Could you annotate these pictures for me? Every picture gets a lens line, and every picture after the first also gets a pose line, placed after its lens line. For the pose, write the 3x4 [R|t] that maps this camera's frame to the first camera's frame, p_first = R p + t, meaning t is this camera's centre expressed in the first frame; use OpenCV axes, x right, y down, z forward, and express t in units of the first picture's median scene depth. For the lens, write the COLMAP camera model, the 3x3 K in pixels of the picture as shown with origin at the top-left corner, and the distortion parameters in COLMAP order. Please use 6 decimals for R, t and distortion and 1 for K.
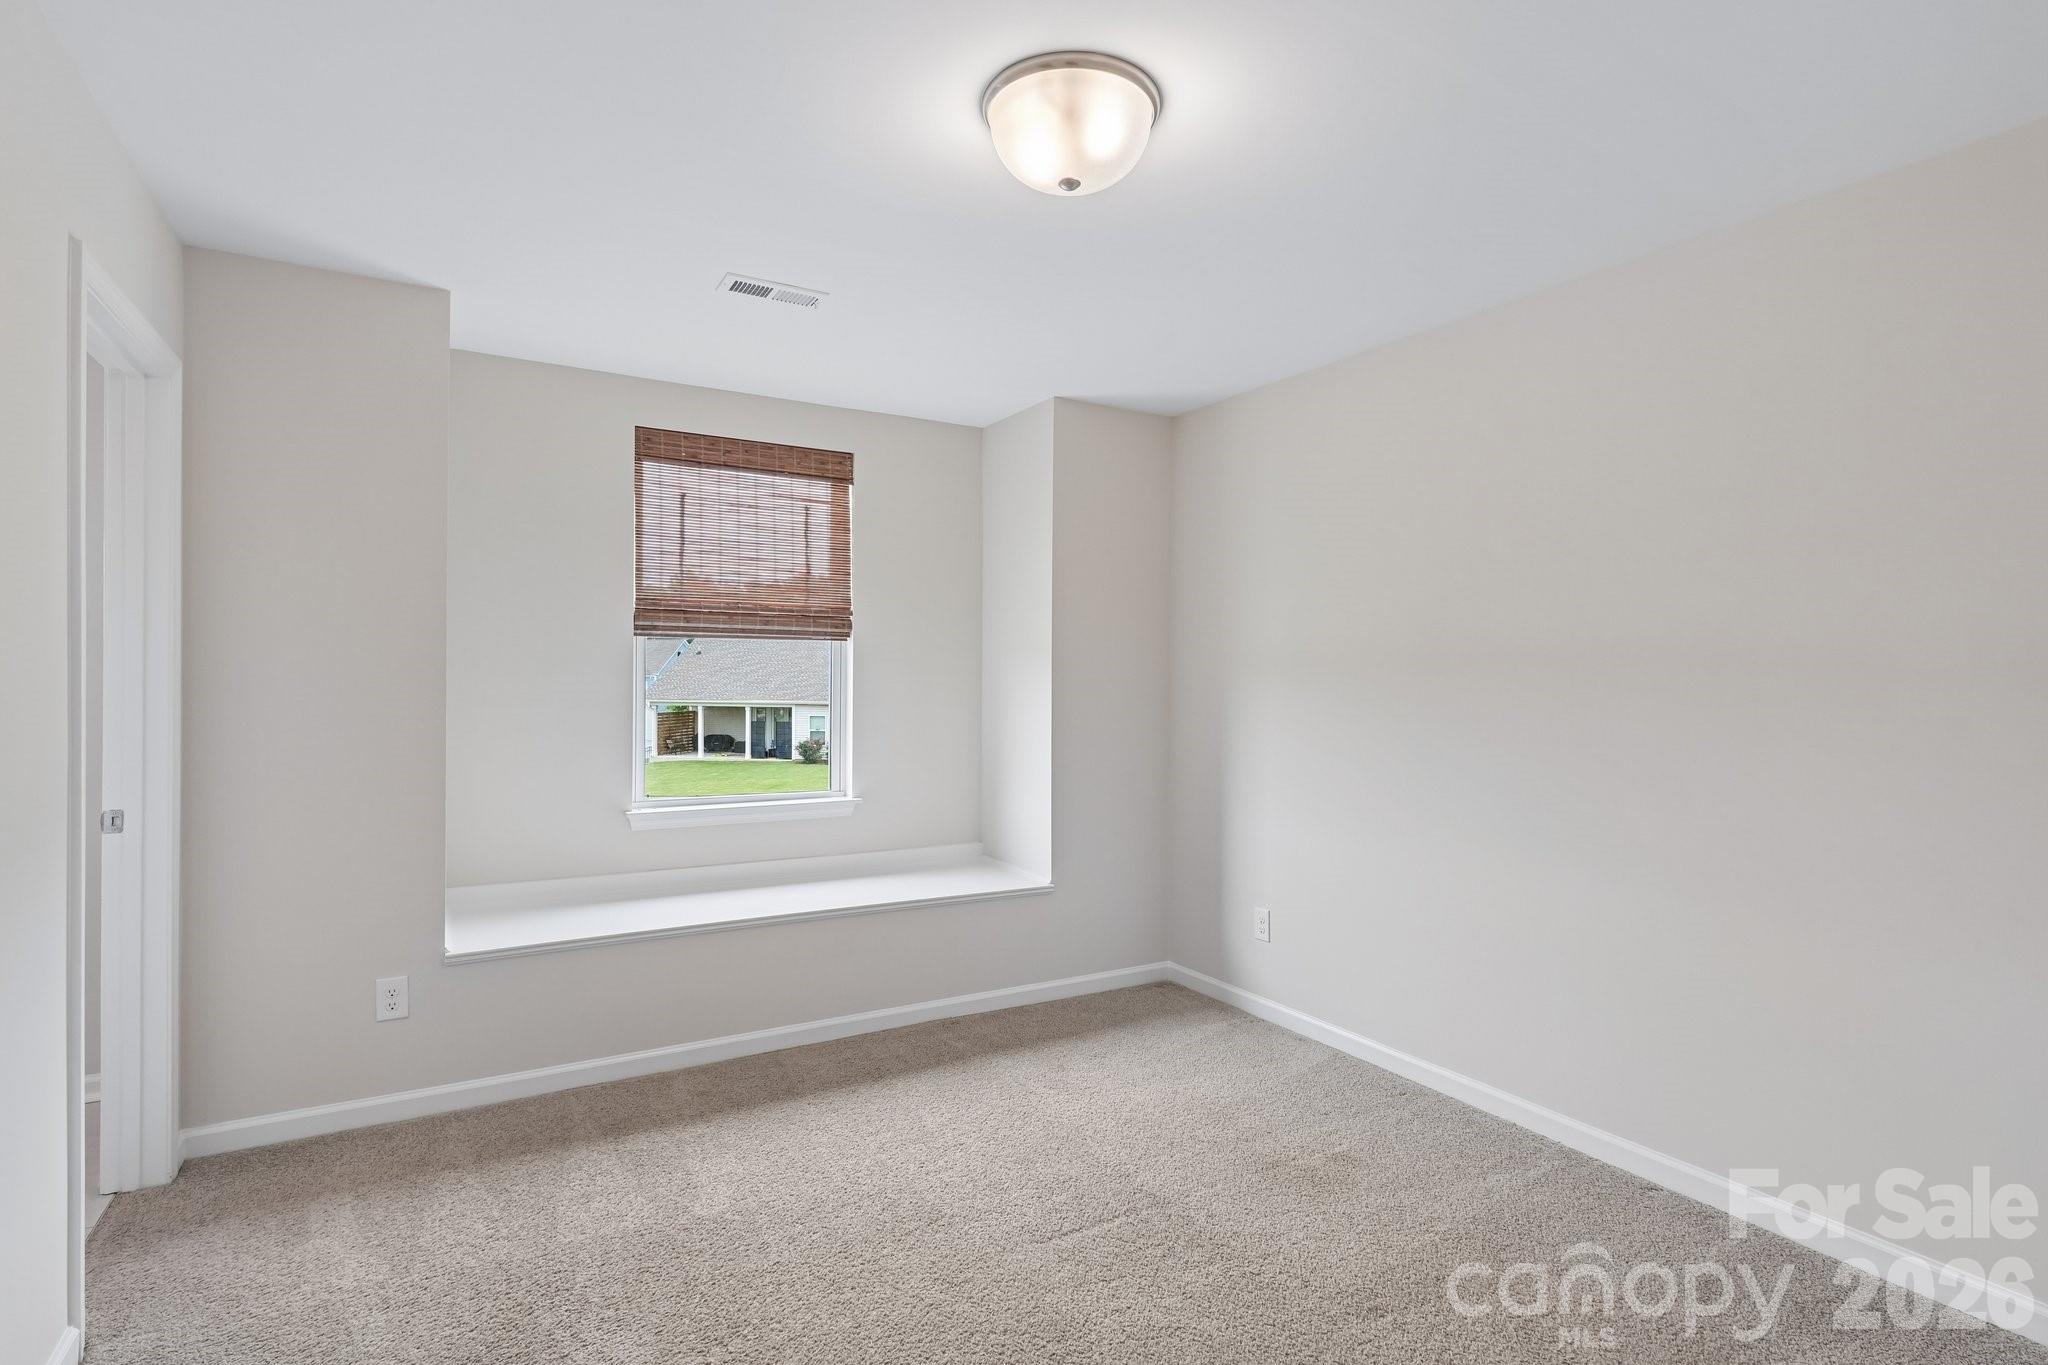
lens RADIAL K [[1004.2, 0, 1027.7], [0, 1004.2, 686.0], [0, 0, 1]] dist [0.002663, 0.000941]
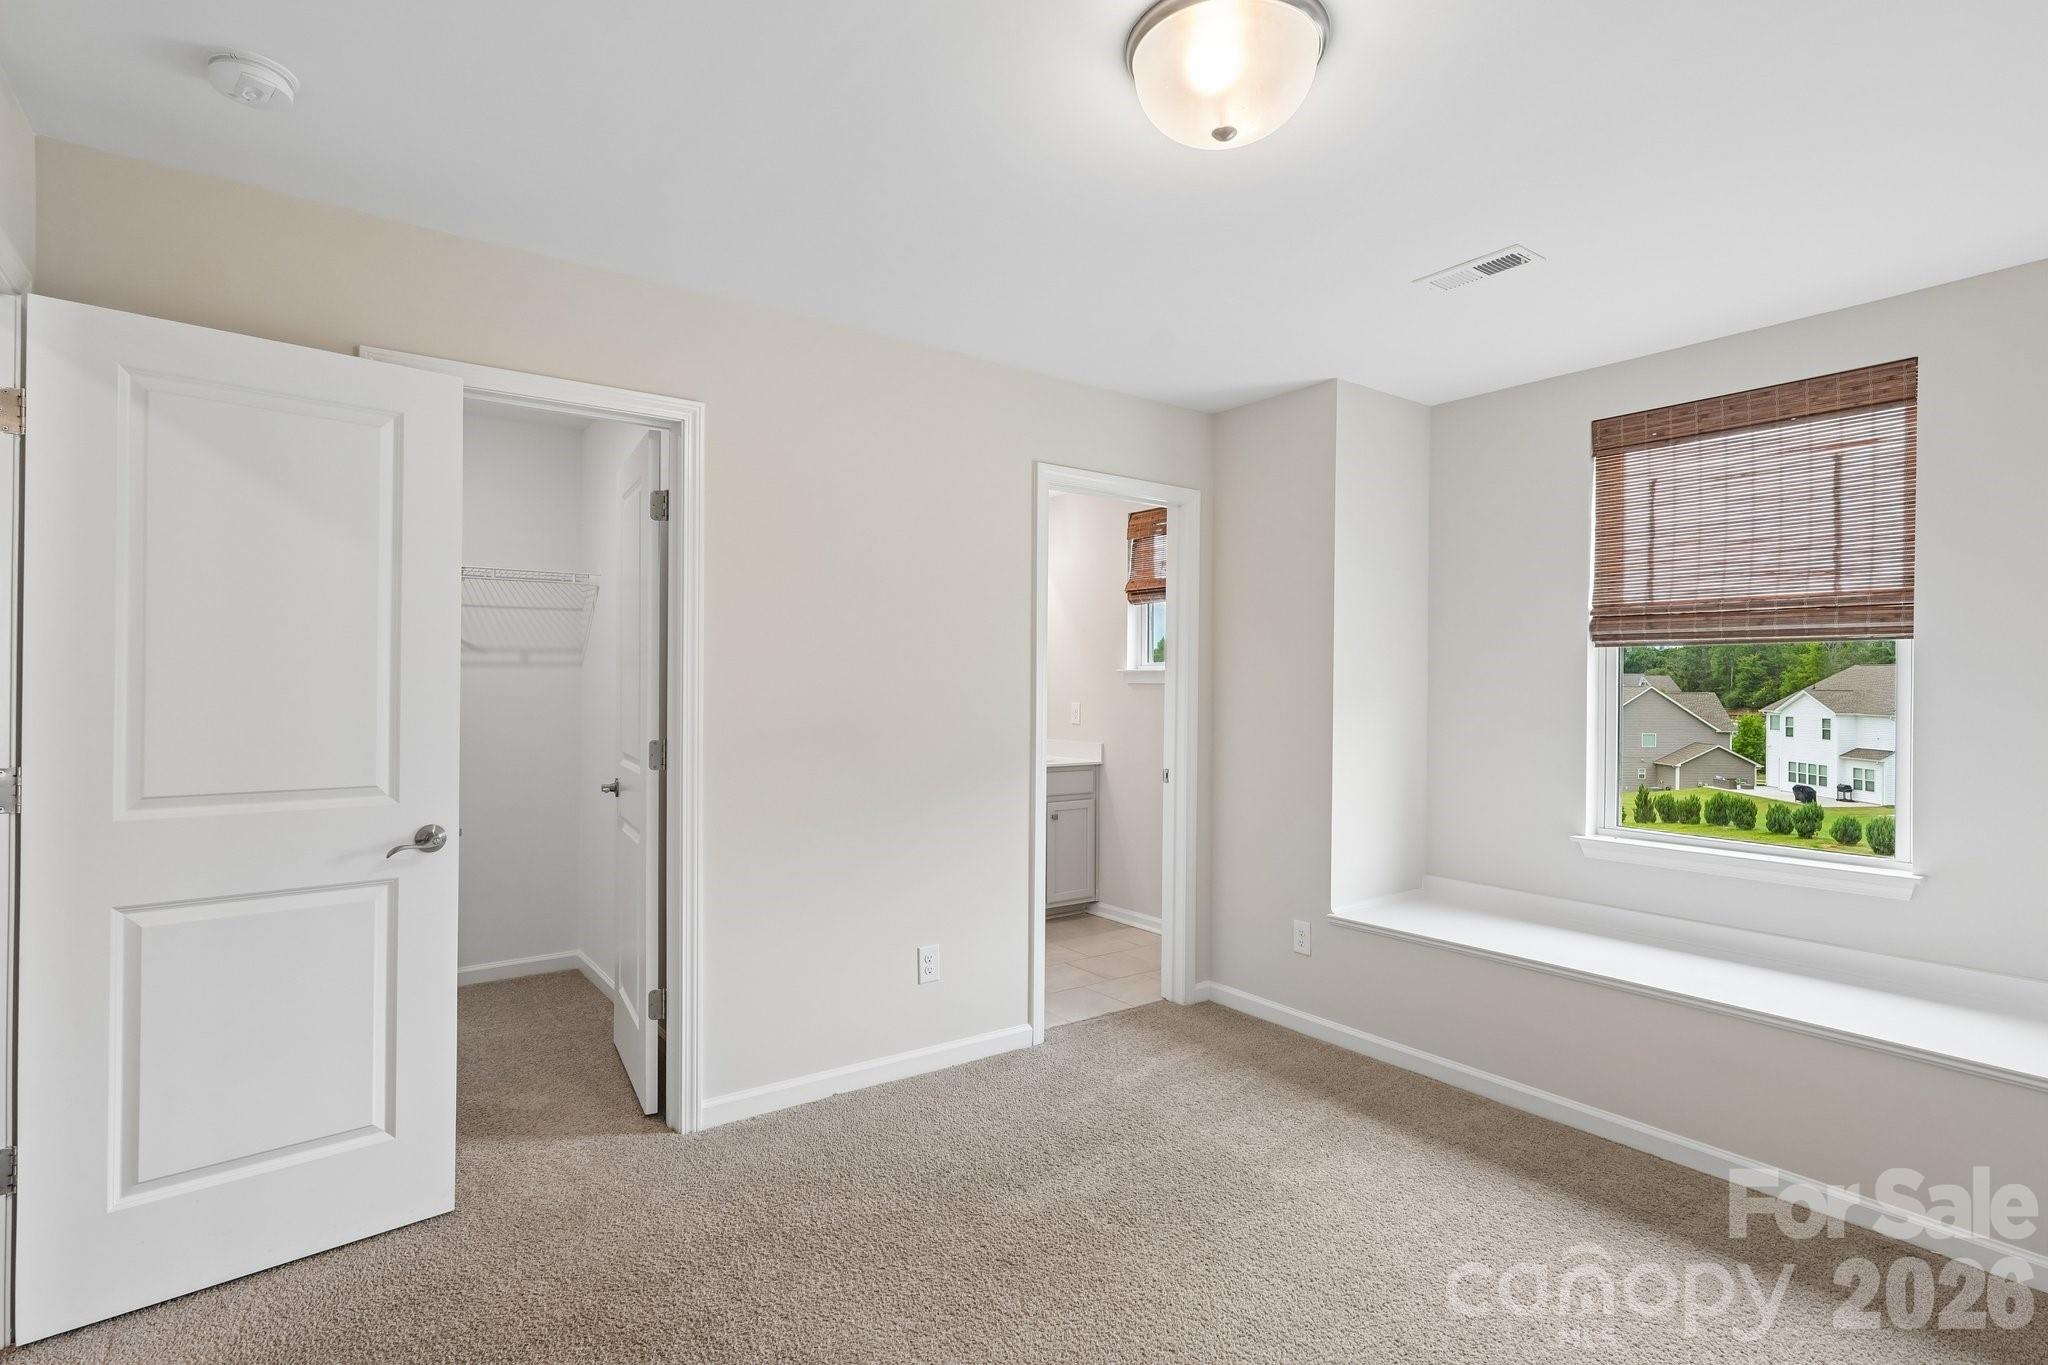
lens RADIAL K [[1004.2, 0, 1027.7], [0, 1004.2, 686.0], [0, 0, 1]] dist [0.002663, 0.000941]
pose [[0.106550, -0.007321, -0.994280, 0.453652], [-0.017738, 0.999800, -0.009263, 0.003492], [0.994149, 0.018623, 0.106398, 0.369305]]
